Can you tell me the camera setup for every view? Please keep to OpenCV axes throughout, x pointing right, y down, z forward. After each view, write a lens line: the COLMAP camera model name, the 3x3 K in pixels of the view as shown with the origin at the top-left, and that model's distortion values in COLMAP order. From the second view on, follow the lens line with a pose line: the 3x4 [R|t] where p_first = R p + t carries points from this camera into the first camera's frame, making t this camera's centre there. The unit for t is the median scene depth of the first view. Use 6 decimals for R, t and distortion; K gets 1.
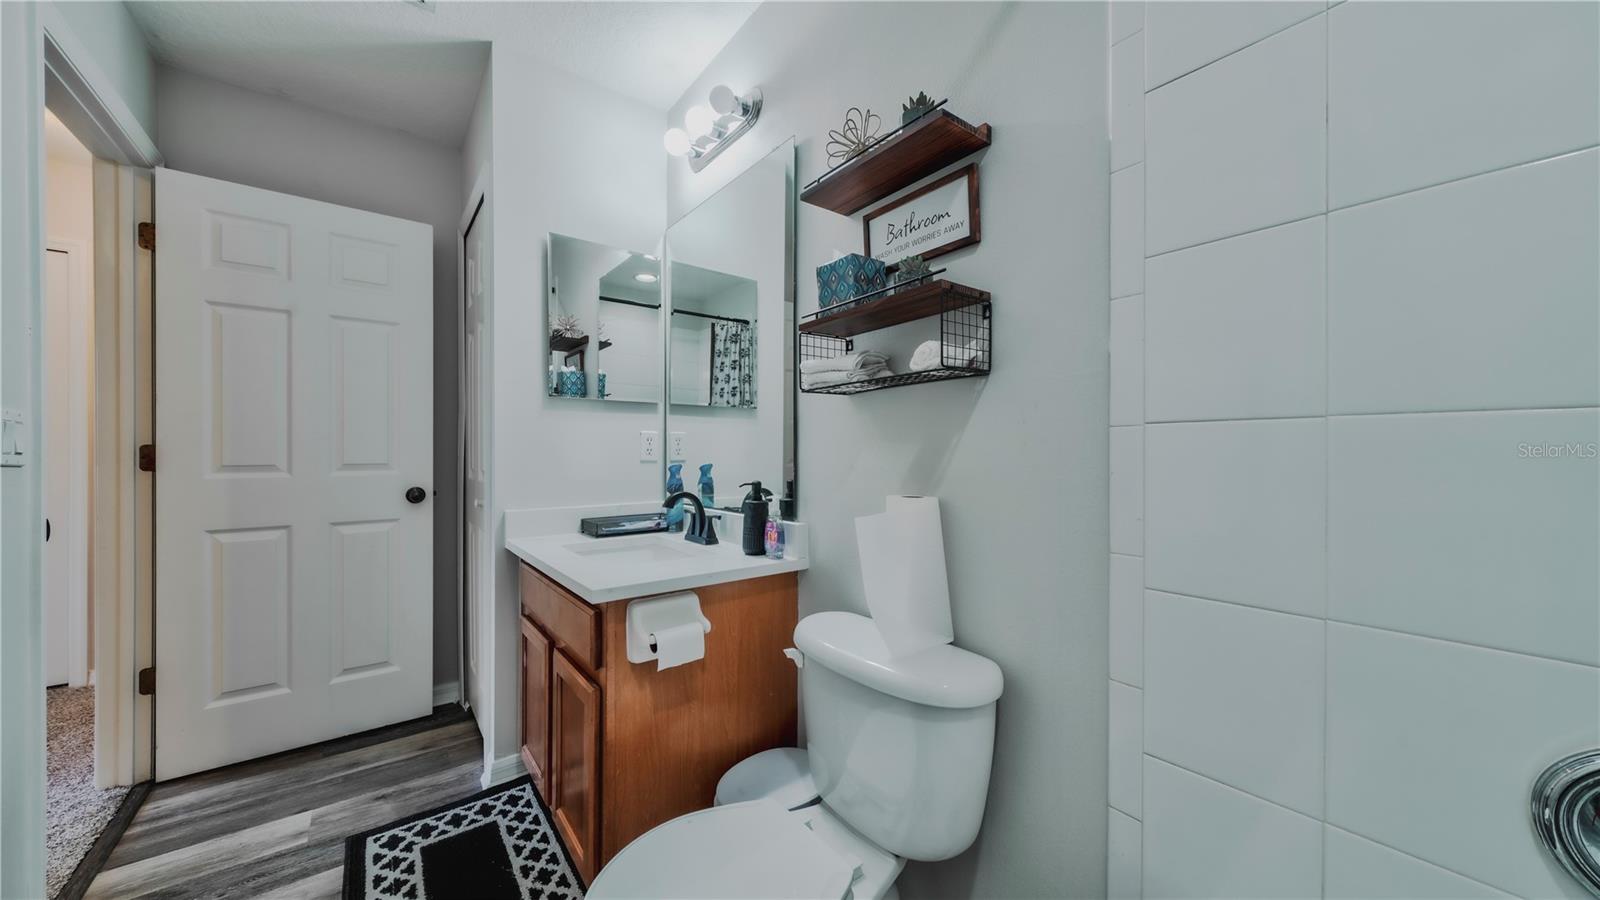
lens RADIAL K [[554.2, 0, 795.7], [0, 554.2, 454.3], [0, 0, 1]] dist [-0.000428, -0.000080]
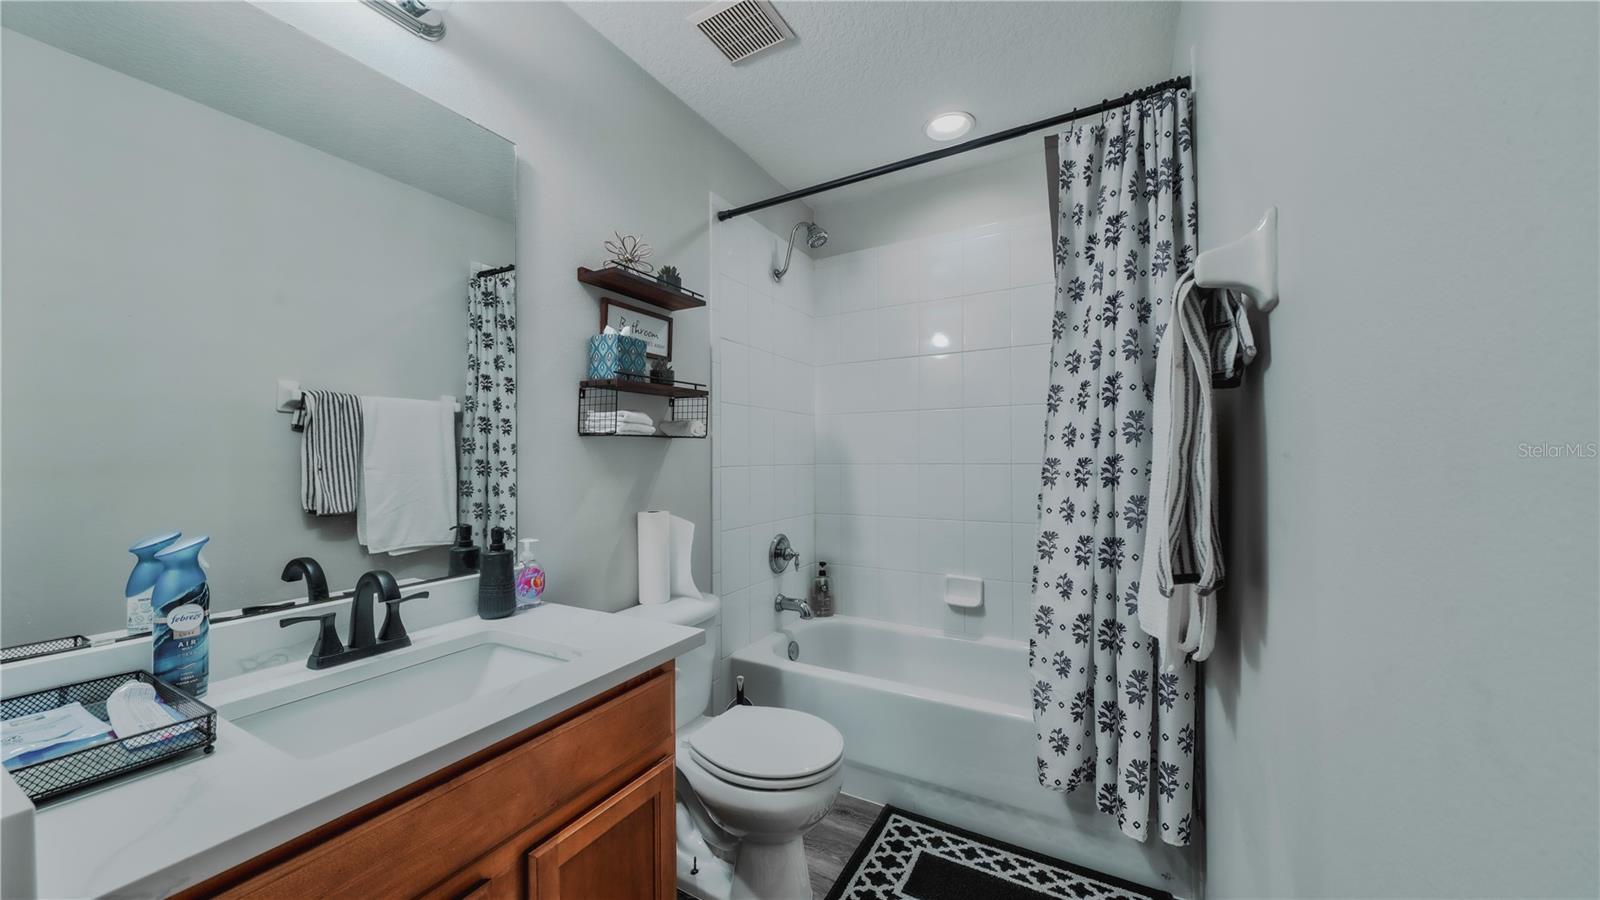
lens RADIAL K [[554.2, 0, 795.7], [0, 554.2, 454.3], [0, 0, 1]] dist [-0.000428, -0.000080]
pose [[0.388433, 0.013547, -0.921377, 0.135439], [-0.003241, 0.999906, 0.013336, -0.020802], [0.921471, -0.002194, 0.388440, 0.670847]]
